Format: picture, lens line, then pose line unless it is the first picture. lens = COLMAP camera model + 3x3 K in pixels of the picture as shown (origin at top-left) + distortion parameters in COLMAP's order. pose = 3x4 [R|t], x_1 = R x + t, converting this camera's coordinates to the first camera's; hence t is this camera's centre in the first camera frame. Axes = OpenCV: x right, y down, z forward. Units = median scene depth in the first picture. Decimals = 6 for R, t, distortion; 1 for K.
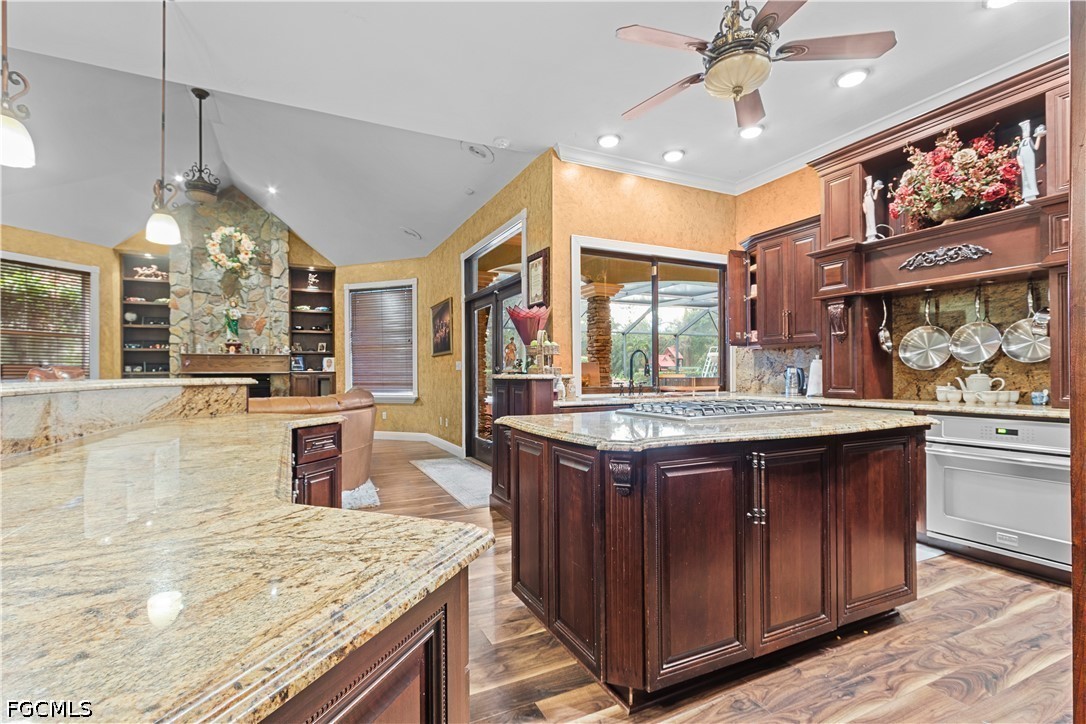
lens RADIAL K [[498.2, 0, 535.8], [0, 498.2, 371.0], [0, 0, 1]] dist [0.006969, -0.002814]
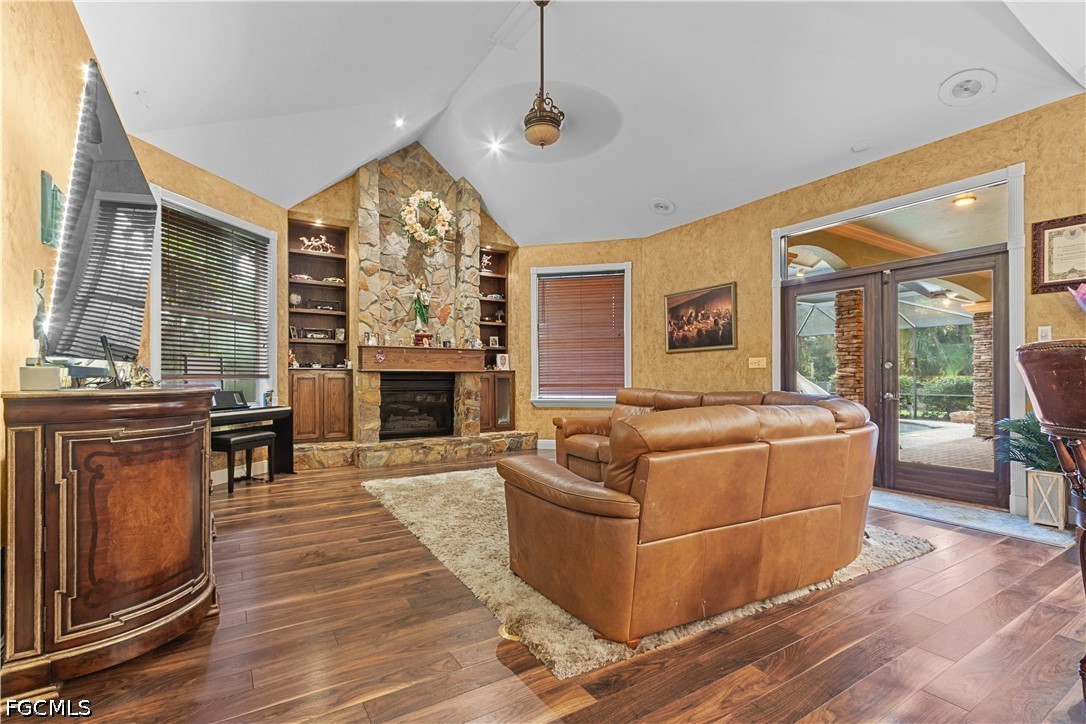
lens RADIAL K [[498.2, 0, 538.1], [0, 498.2, 368.6], [0, 0, 1]] dist [0.006969, -0.002814]
pose [[0.993527, 0.006821, 0.113393, -0.515285], [-0.005309, 0.999893, -0.013634, 0.010561], [-0.113474, 0.012944, 0.993457, 0.174055]]
